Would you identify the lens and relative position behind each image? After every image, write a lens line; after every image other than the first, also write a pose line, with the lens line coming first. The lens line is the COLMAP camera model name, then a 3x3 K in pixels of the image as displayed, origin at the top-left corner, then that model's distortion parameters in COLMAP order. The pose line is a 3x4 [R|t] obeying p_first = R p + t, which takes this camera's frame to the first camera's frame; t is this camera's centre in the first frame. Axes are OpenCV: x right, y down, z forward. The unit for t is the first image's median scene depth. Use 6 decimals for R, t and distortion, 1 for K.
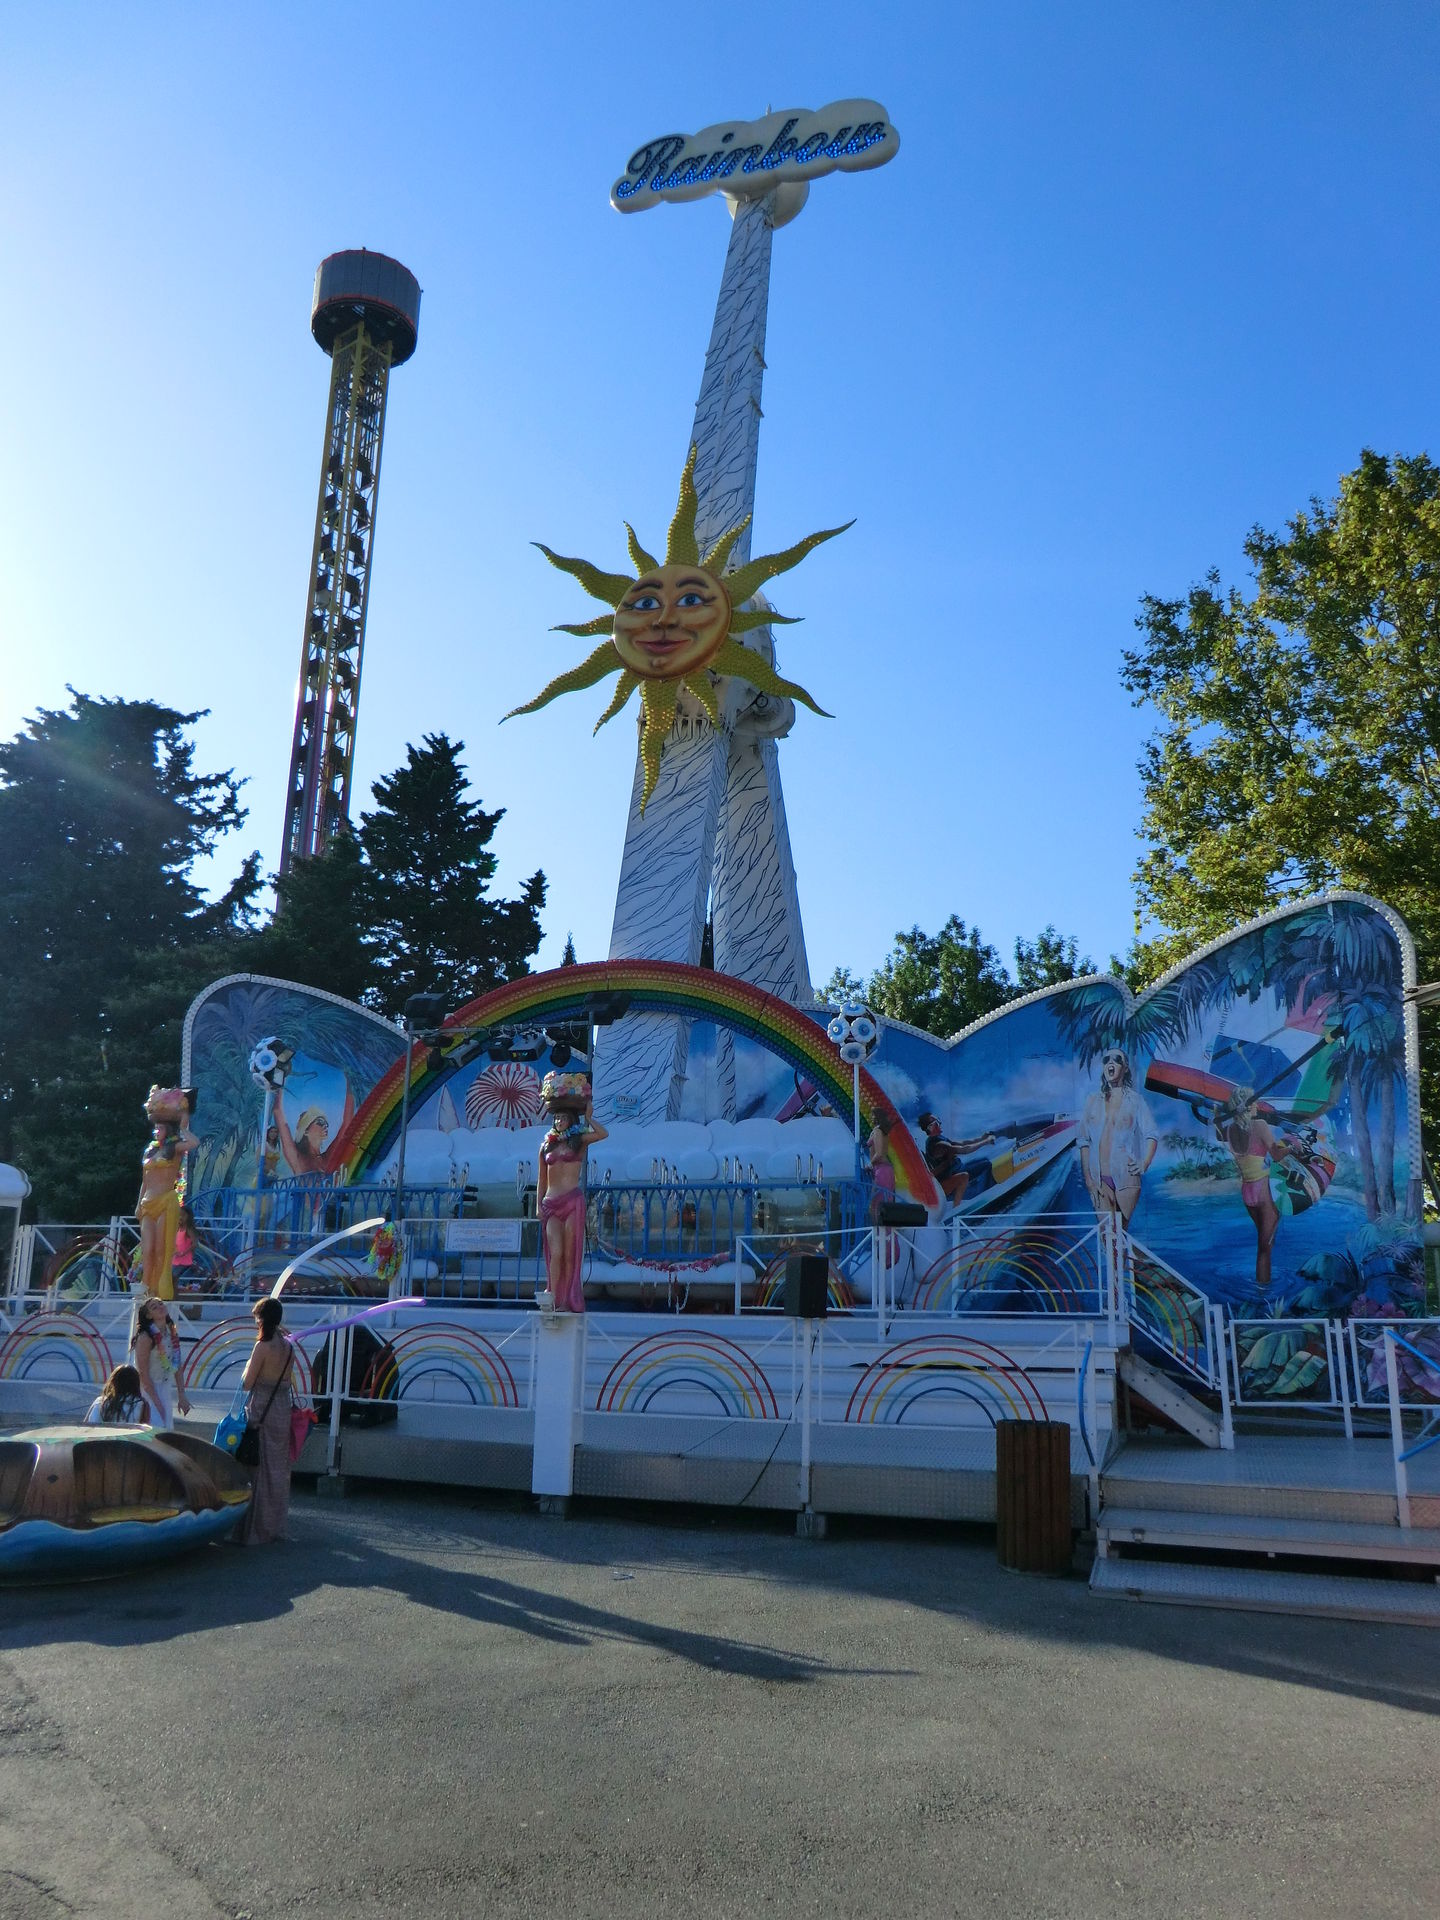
lens RADIAL K [[1368.7, 0, 719.0], [0, 1368.7, 988.5], [0, 0, 1]] dist [-0.105292, 0.192948]
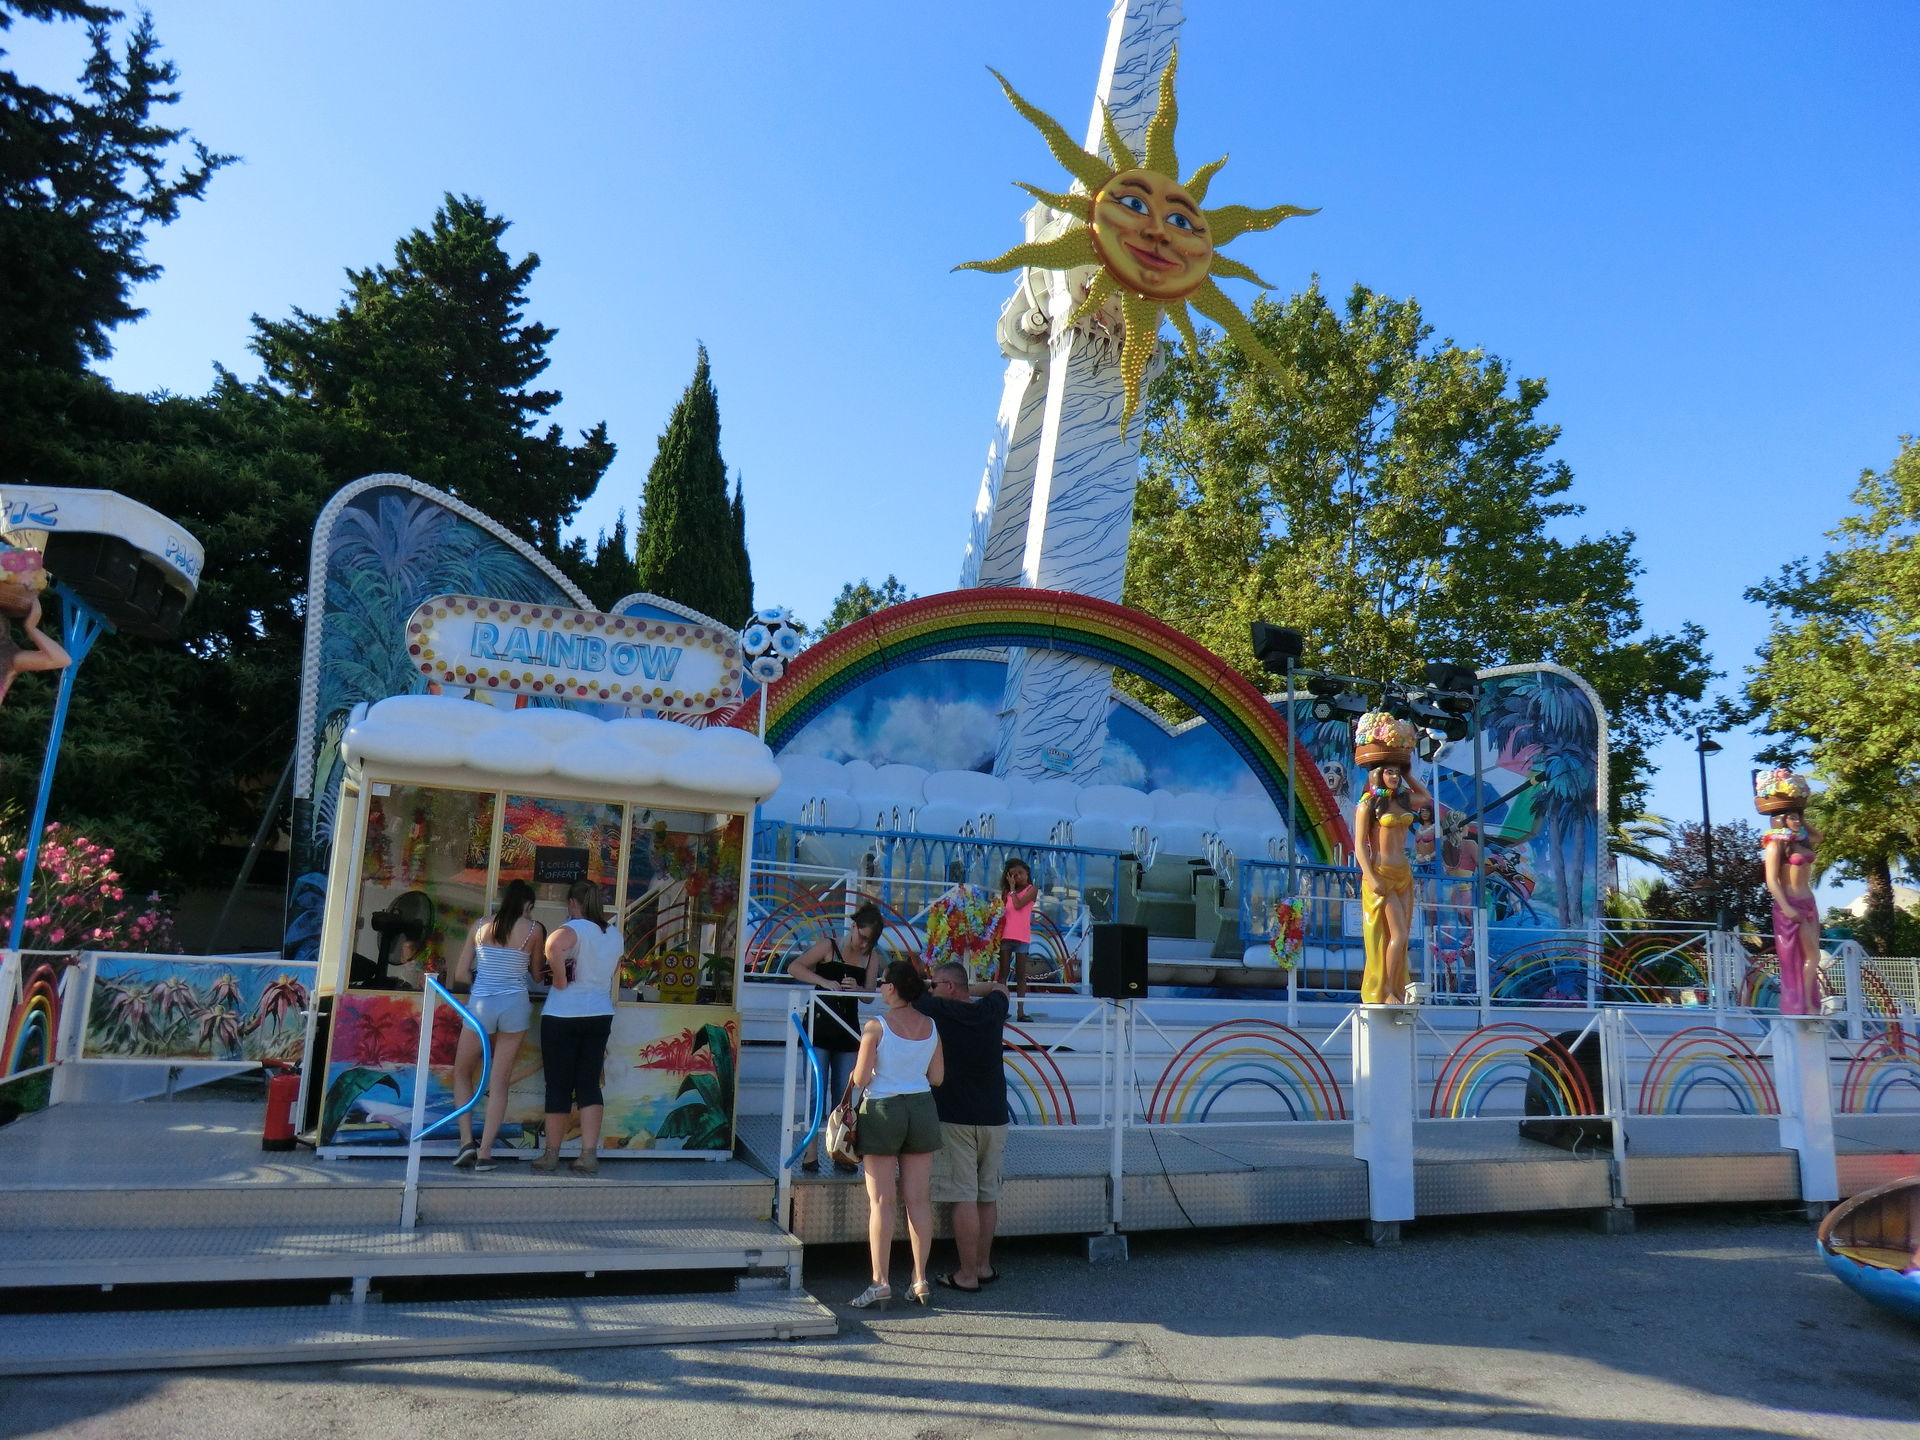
lens RADIAL K [[1372.3, 0, 960.0], [0, 1372.3, 720.0], [0, 0, 1]] dist [-0.104057, 0.111964]
pose [[0.741735, 0.140320, 0.655850, -0.734828], [-0.176664, 0.984212, -0.010775, 0.085736], [-0.647008, -0.107873, 0.754814, 0.404662]]
